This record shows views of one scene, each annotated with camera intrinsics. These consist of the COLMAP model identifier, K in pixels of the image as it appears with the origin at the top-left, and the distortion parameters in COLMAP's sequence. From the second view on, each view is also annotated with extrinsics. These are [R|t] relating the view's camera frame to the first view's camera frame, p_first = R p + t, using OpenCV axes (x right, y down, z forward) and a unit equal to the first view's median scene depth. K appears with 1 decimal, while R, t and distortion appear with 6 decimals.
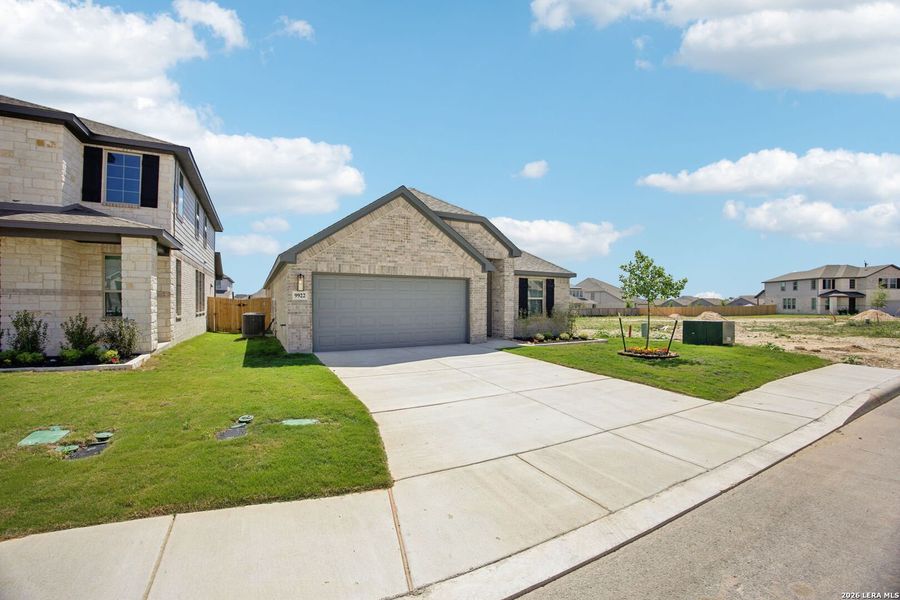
lens RADIAL K [[368.5, 0, 455.9], [0, 368.5, 302.6], [0, 0, 1]] dist [-0.040849, 0.000115]
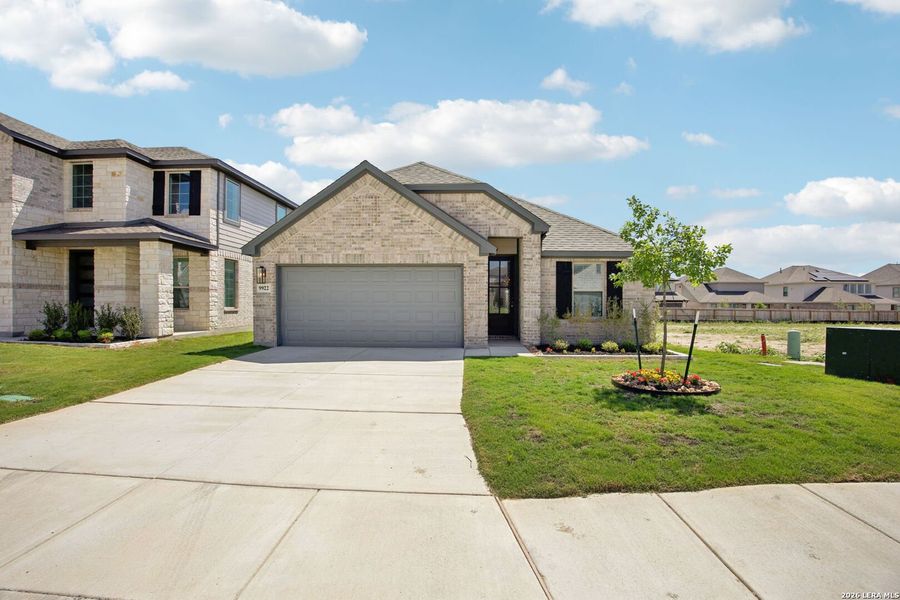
lens RADIAL K [[416.6, 0, 452.3], [0, 416.6, 307.3], [0, 0, 1]] dist [-0.039776, 0.000274]
pose [[0.860219, 0.007693, -0.509868, 0.514423], [-0.001655, 0.999923, 0.012295, 0.016092], [0.509923, -0.009732, 0.860165, 0.248029]]
